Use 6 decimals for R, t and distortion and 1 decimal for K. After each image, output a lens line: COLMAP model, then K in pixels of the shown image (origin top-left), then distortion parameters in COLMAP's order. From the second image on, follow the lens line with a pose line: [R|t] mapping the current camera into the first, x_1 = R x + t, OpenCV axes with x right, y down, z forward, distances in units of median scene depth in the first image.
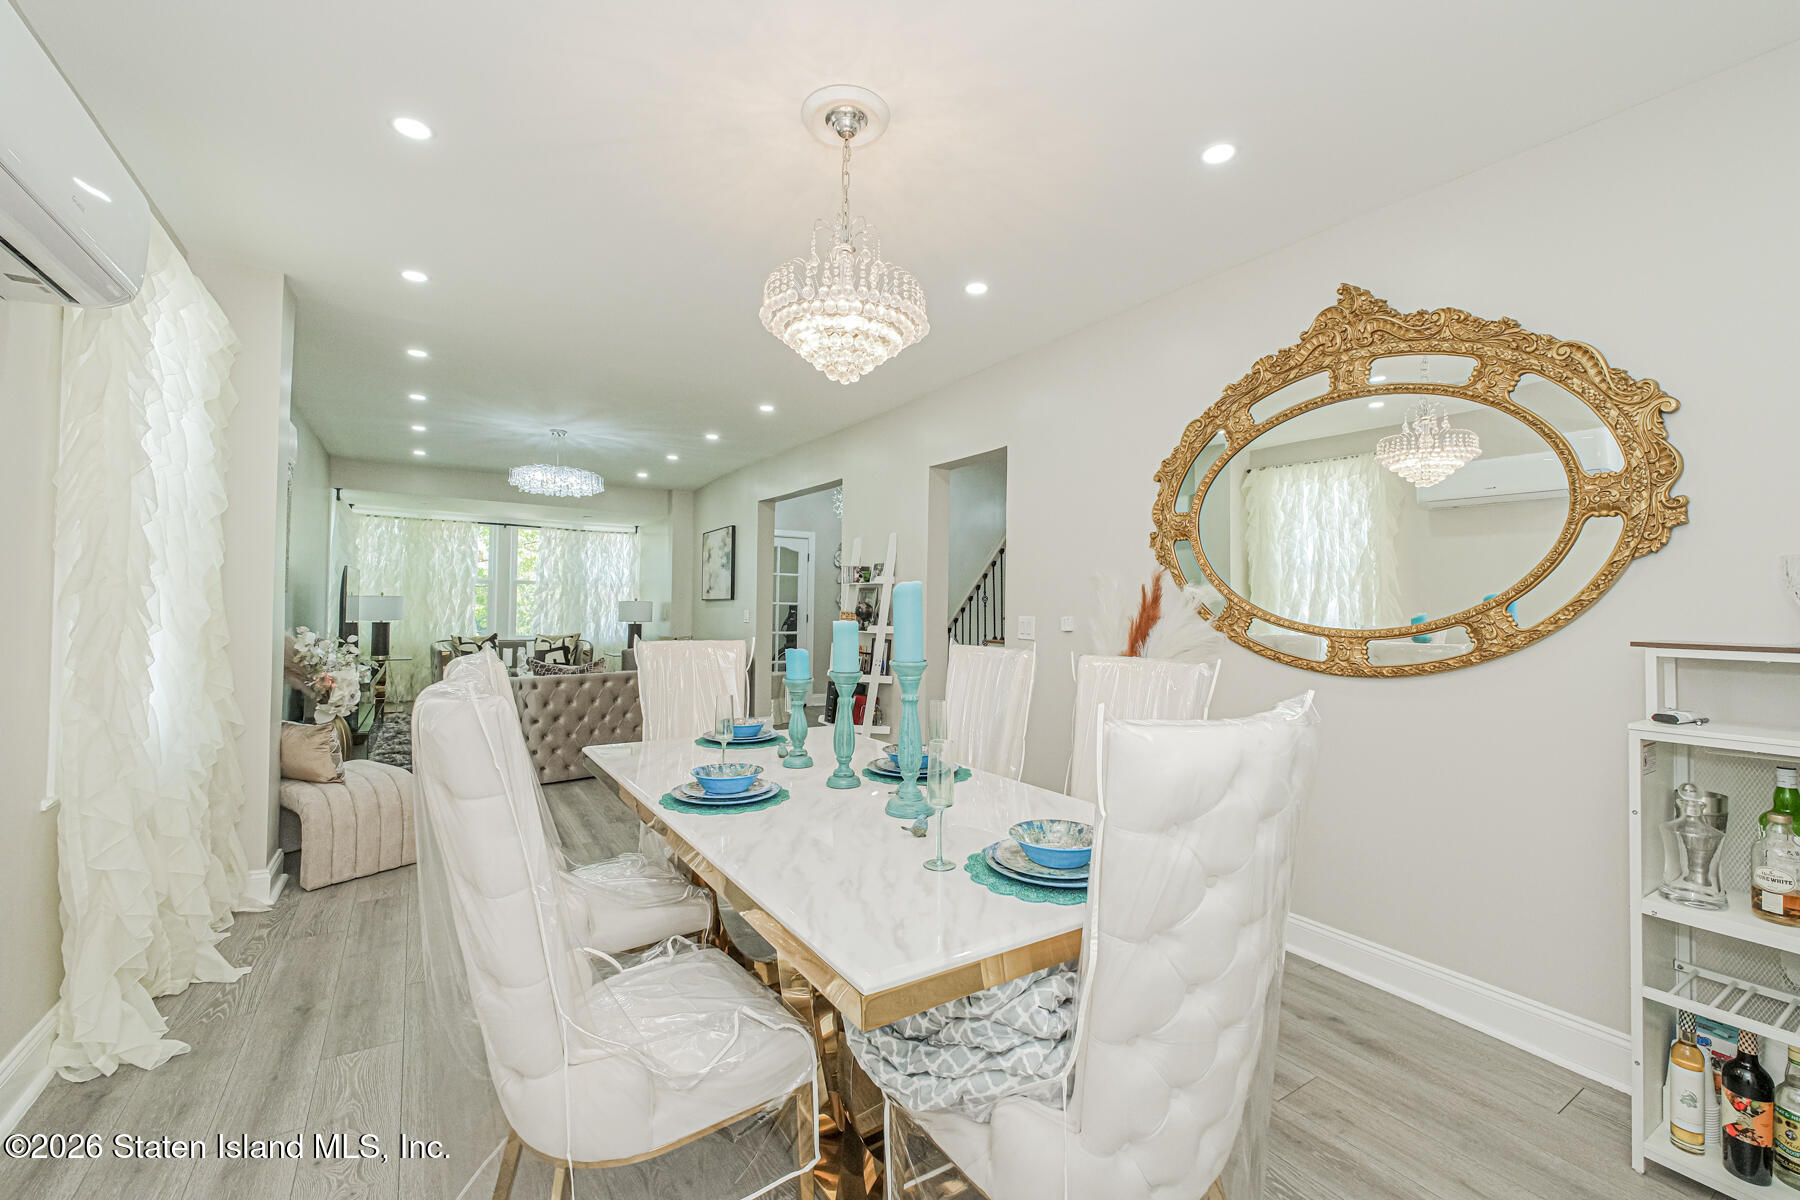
lens RADIAL K [[757.2, 0, 901.7], [0, 757.2, 589.7], [0, 0, 1]] dist [0.002860, -0.000092]
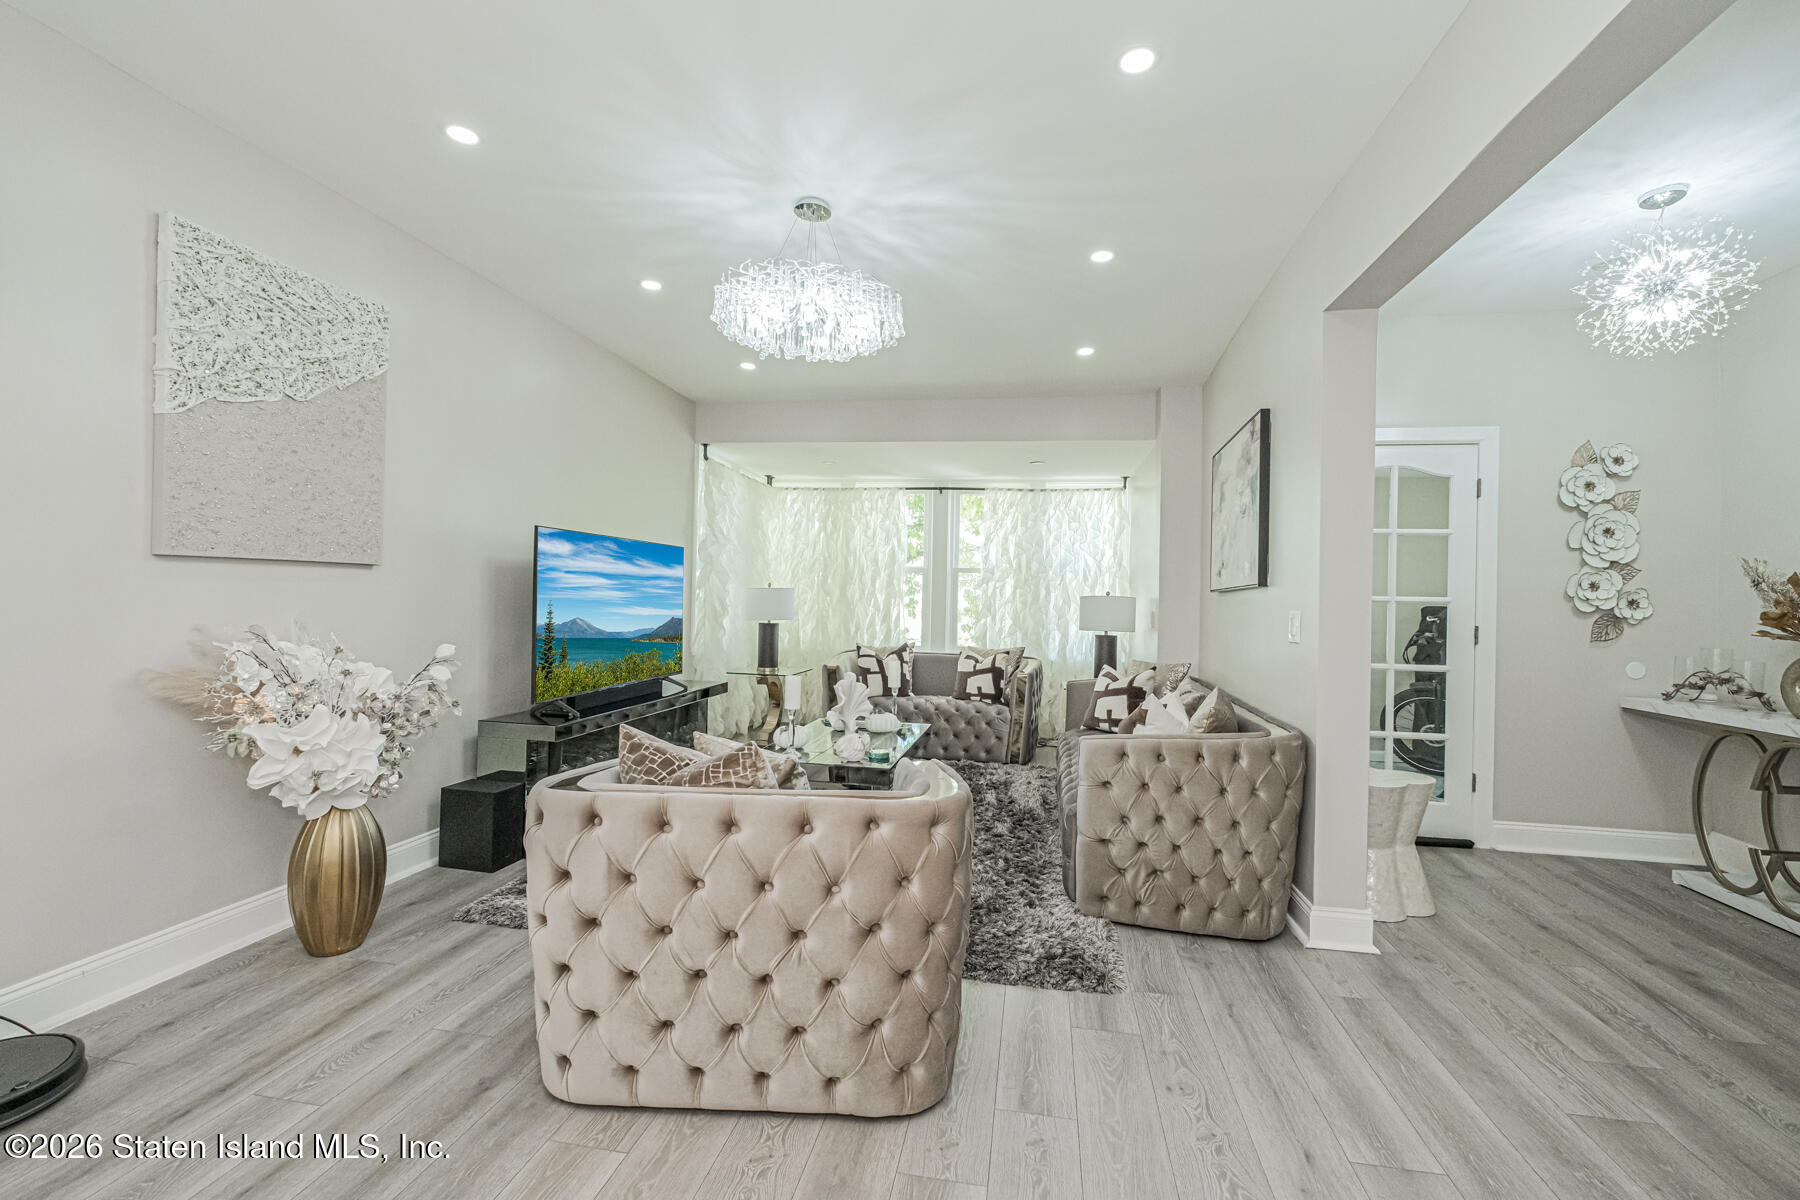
lens RADIAL K [[757.2, 0, 901.8], [0, 757.2, 597.3], [0, 0, 1]] dist [0.002860, -0.000092]
pose [[0.735633, -0.001083, -0.677379, -0.074233], [0.002213, 0.999997, 0.000805, 0.015571], [0.677377, -0.002091, 0.735633, 0.478733]]
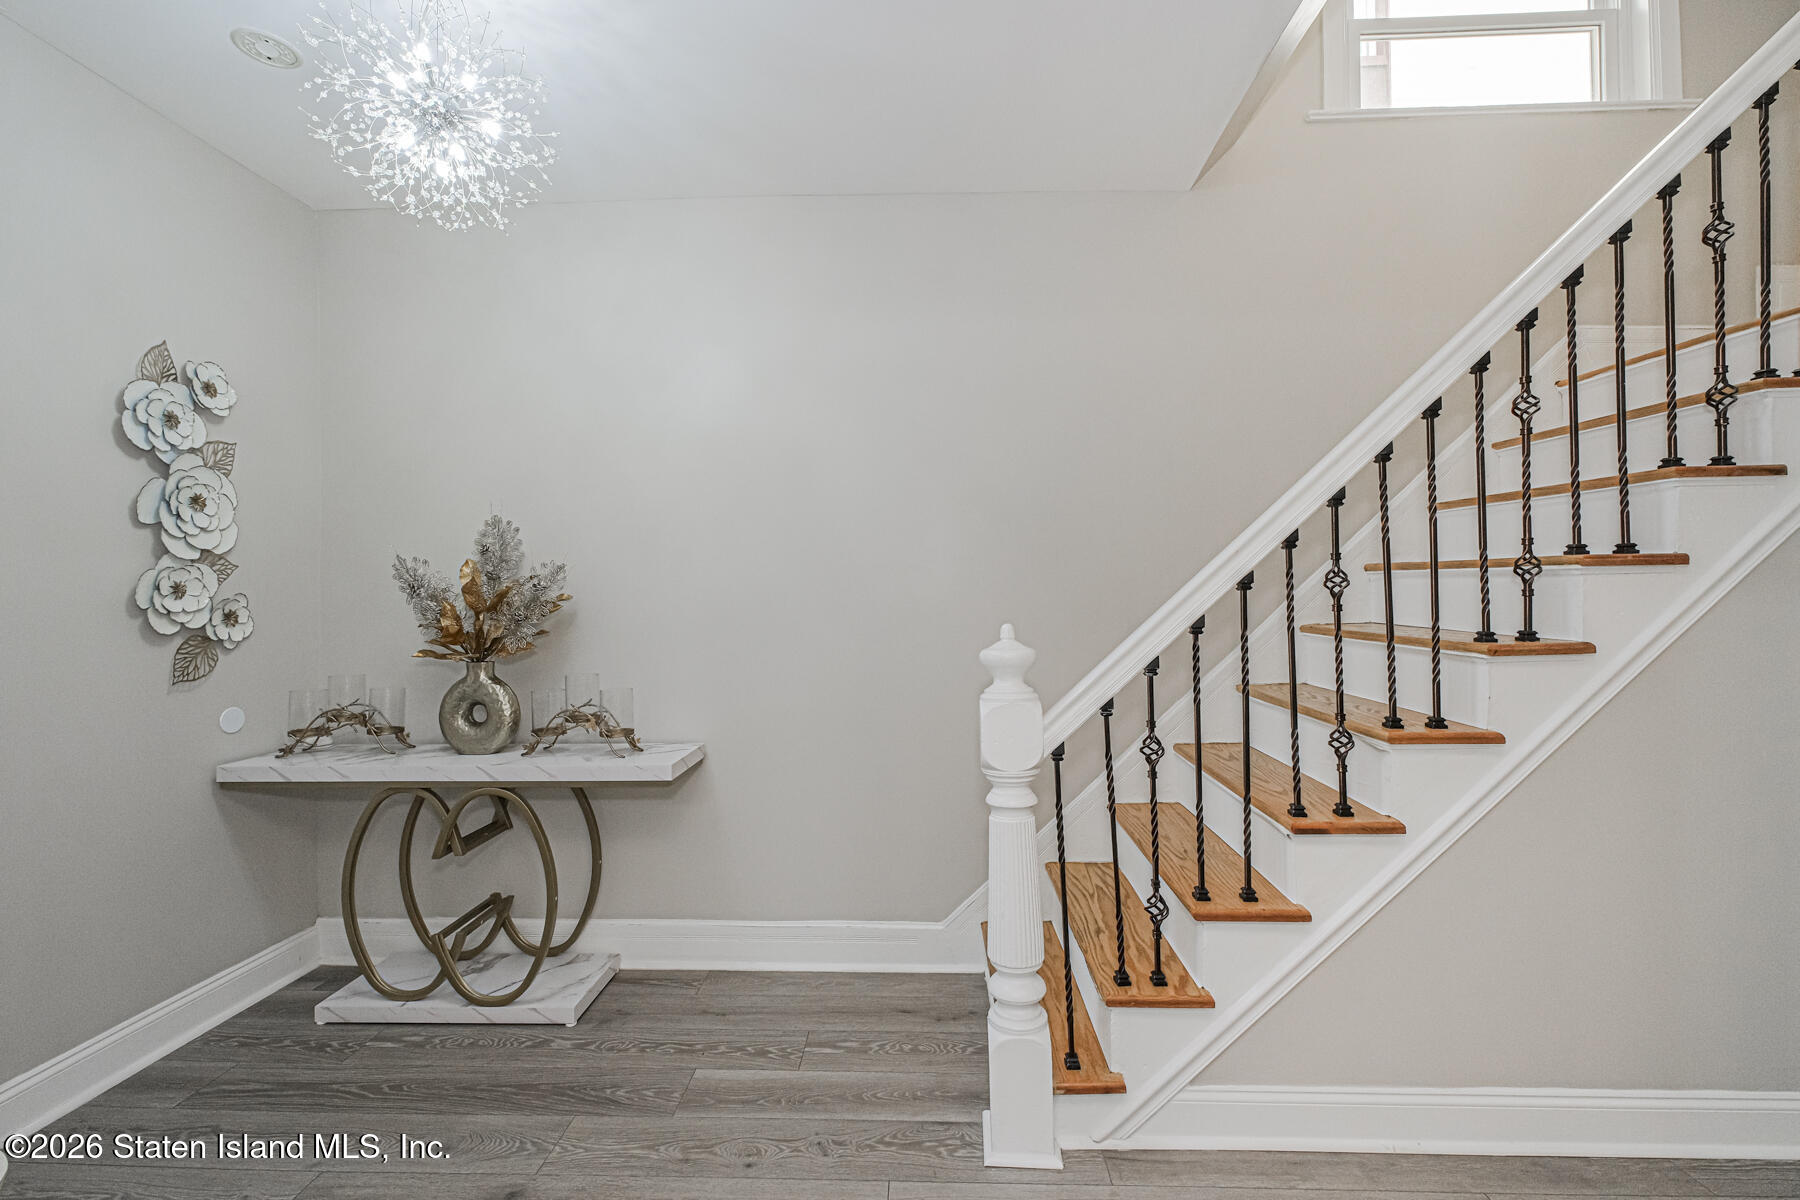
lens RADIAL K [[757.2, 0, 917.9], [0, 757.2, 595.5], [0, 0, 1]] dist [0.002860, -0.000092]
pose [[0.558877, -0.006956, 0.829222, -0.145301], [-0.000565, 0.999961, 0.008770, 0.010225], [-0.829251, -0.005370, 0.558851, 0.698018]]
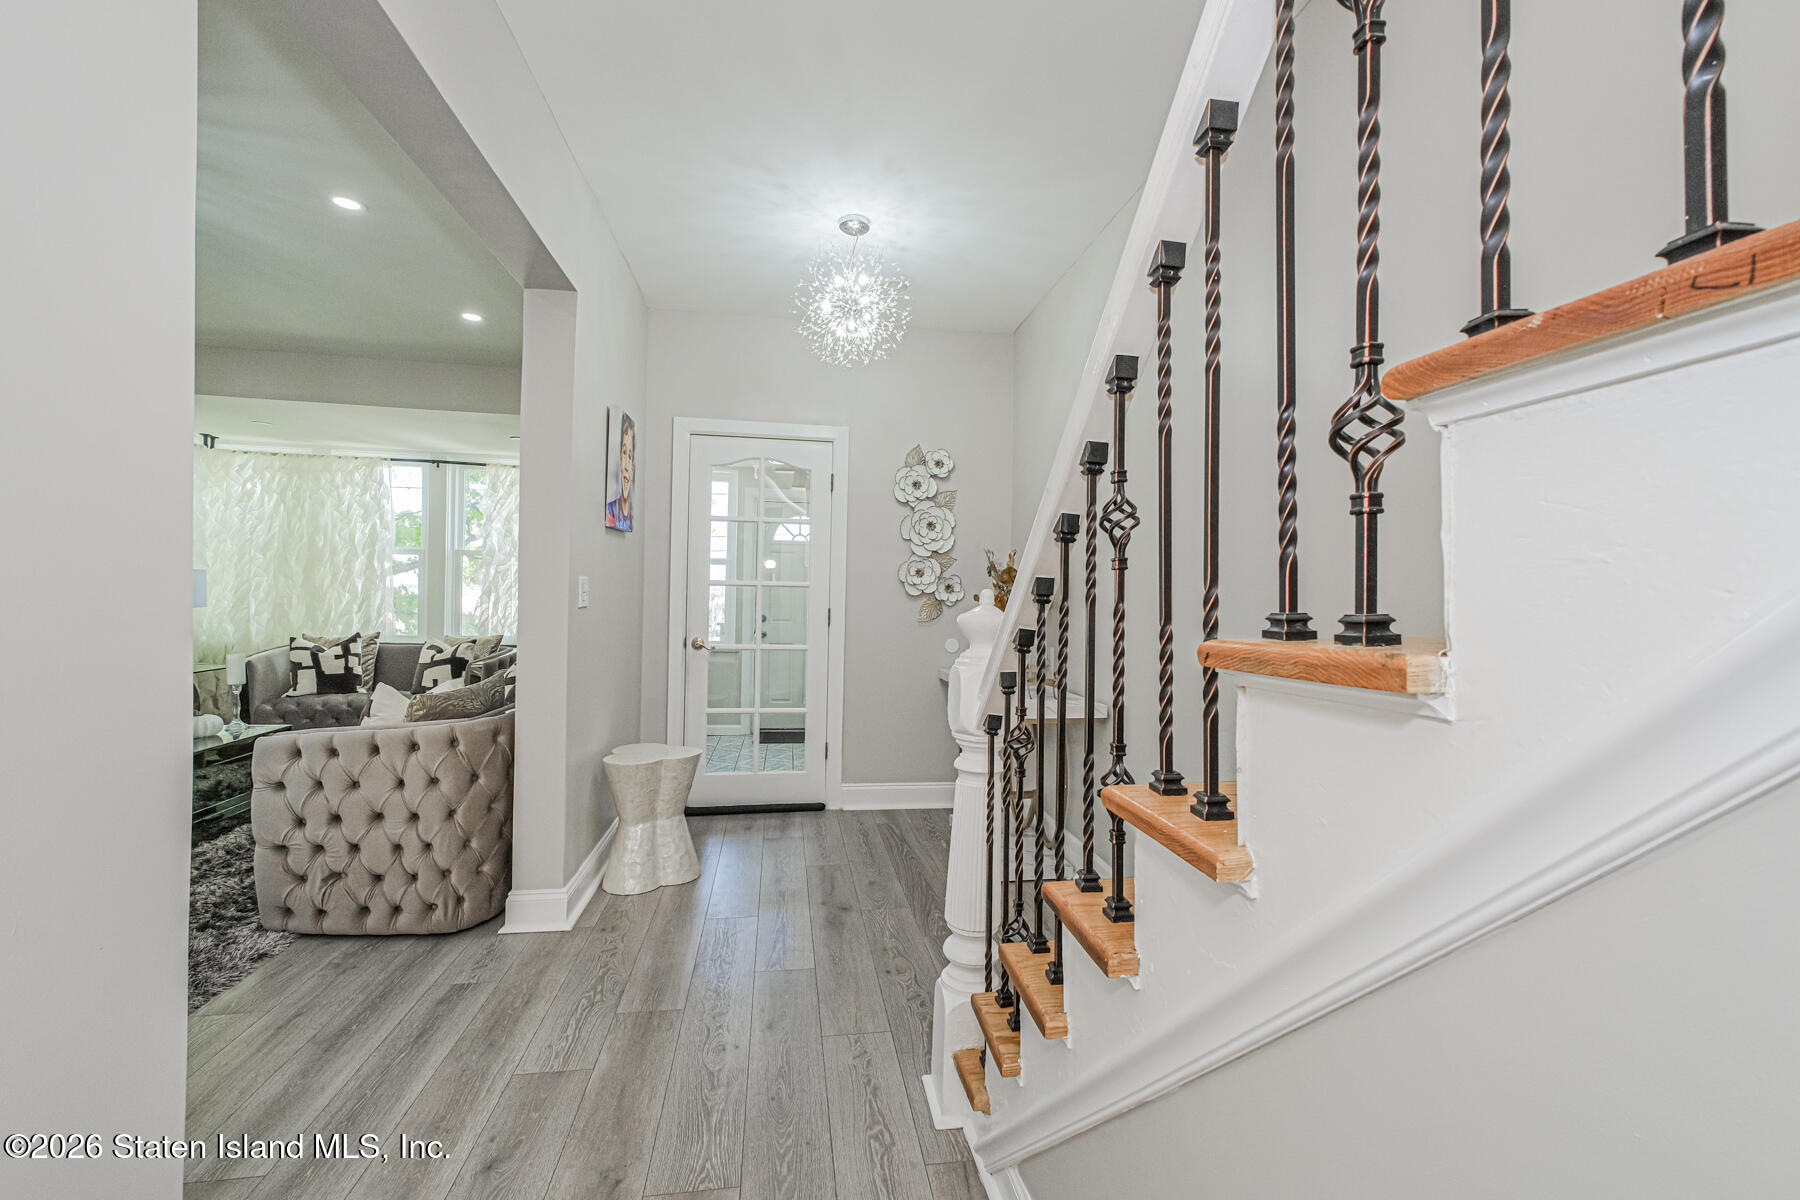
lens RADIAL K [[757.2, 0, 893.4], [0, 757.2, 599.1], [0, 0, 1]] dist [0.002860, -0.000092]
pose [[0.915432, 0.008756, -0.402377, 0.094395], [-0.001389, 0.999826, 0.018597, 0.018317], [0.402470, -0.016465, 0.915285, 0.597570]]
